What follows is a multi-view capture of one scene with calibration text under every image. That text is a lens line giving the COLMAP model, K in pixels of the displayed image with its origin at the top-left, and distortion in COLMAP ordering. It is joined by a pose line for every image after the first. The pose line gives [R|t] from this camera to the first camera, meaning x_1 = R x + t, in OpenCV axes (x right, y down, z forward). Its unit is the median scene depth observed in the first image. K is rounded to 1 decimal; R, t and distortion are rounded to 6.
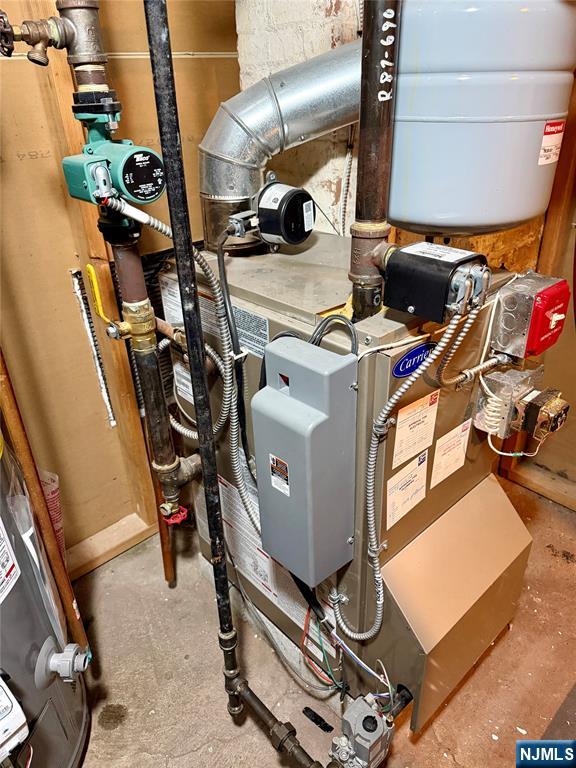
lens RADIAL K [[531.8, 0, 288.0], [0, 531.8, 384.0], [0, 0, 1]] dist [0.093870, -0.140322]
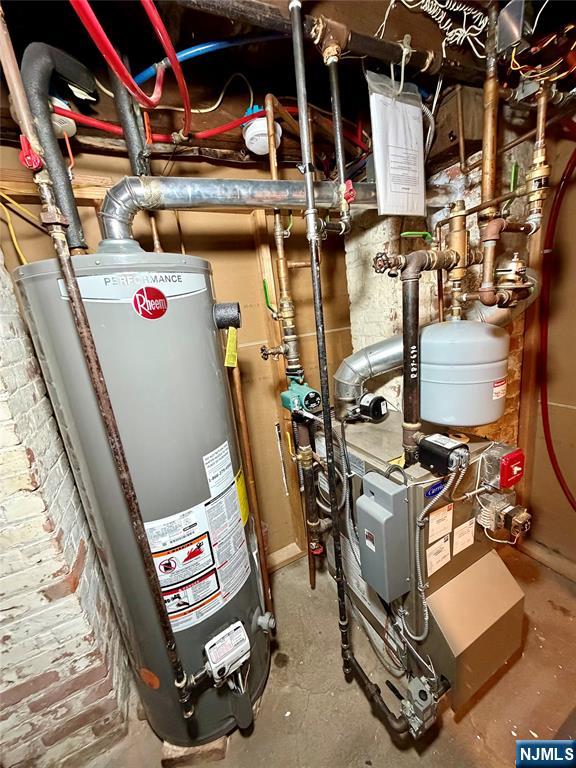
lens RADIAL K [[306.2, 0, 290.0], [0, 306.2, 382.2], [0, 0, 1]] dist [0.000393, 0.000009]
pose [[0.961340, -0.011020, -0.275144, 0.017127], [-0.054182, 0.972095, -0.228244, -0.119733], [0.269981, 0.234328, 0.933917, -0.298718]]
